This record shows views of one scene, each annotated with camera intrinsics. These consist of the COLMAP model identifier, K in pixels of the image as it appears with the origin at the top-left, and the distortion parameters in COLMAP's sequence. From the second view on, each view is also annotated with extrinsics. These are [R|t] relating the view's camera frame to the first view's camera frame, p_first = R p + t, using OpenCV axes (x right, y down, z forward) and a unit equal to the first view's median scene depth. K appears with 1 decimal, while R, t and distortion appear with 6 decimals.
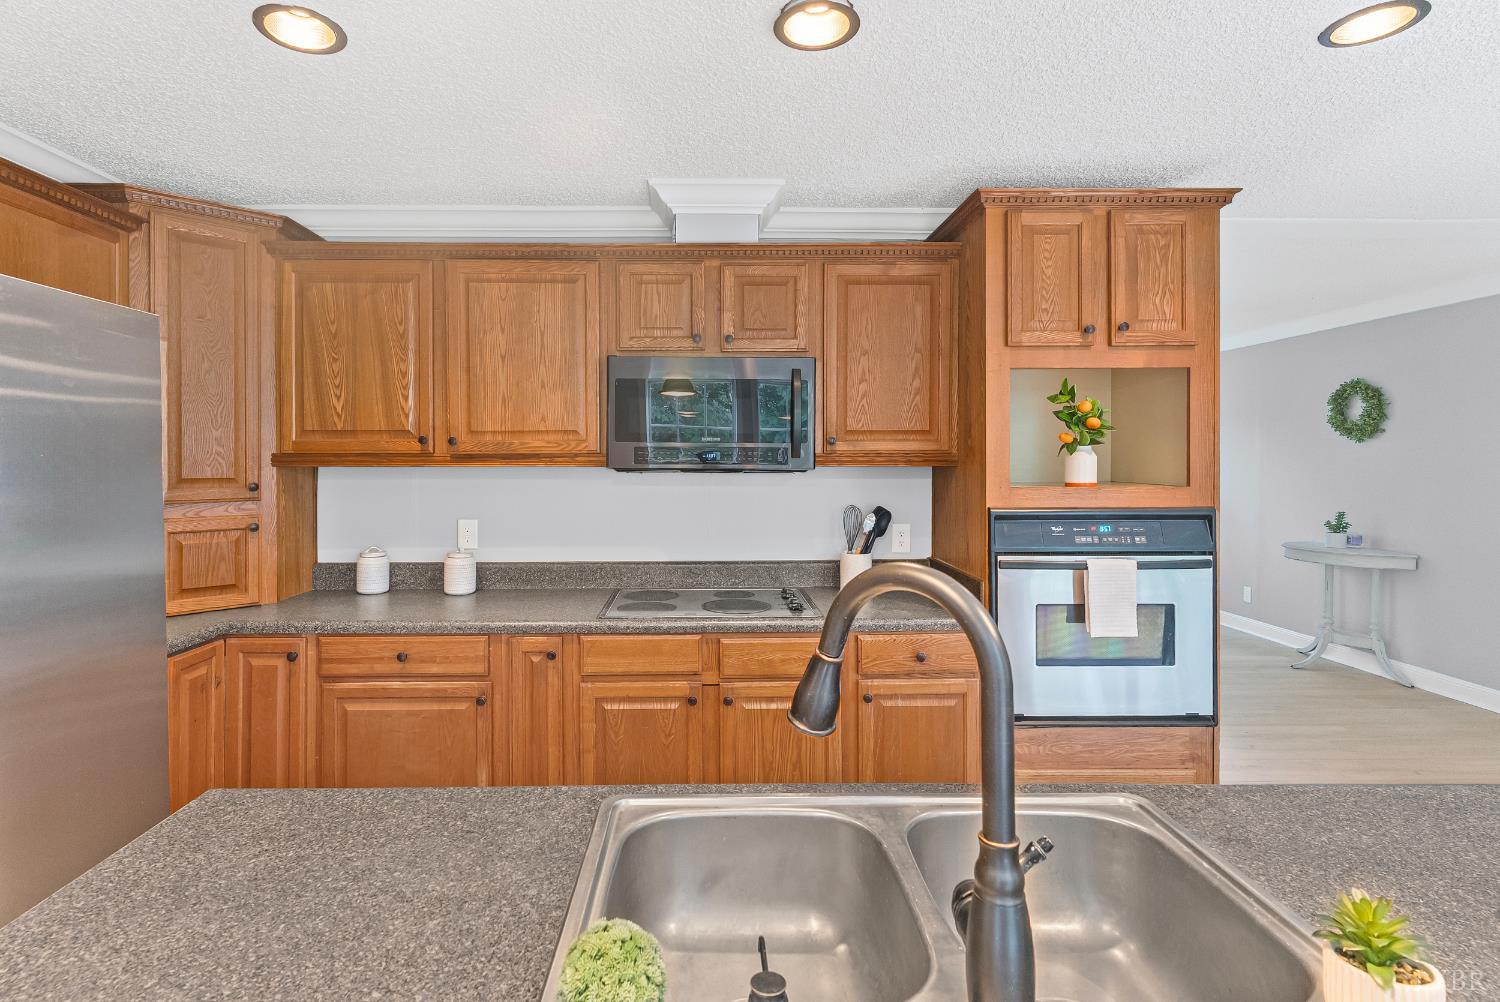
lens RADIAL K [[714.8, 0, 706.5], [0, 714.8, 458.0], [0, 0, 1]] dist [-0.001721, 0.001545]
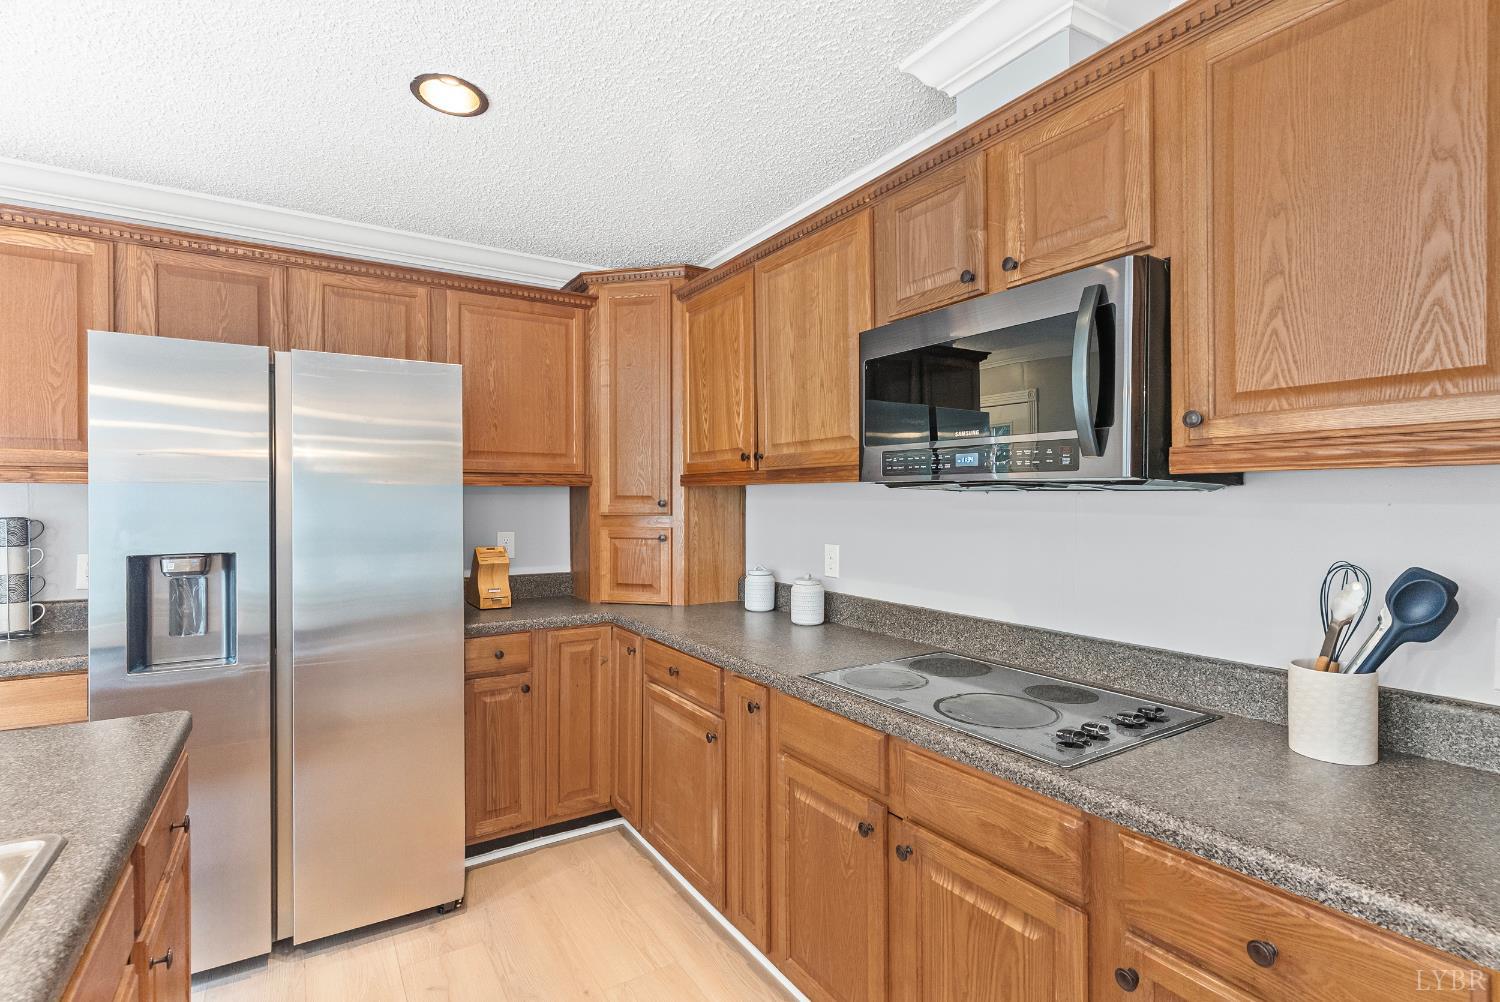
lens RADIAL K [[714.8, 0, 727.3], [0, 714.8, 492.2], [0, 0, 1]] dist [-0.001721, 0.001545]
pose [[0.521582, -0.003626, -0.853193, 0.422896], [0.005124, 0.999986, -0.001117, 0.024576], [0.853186, -0.003789, 0.521594, 0.485828]]
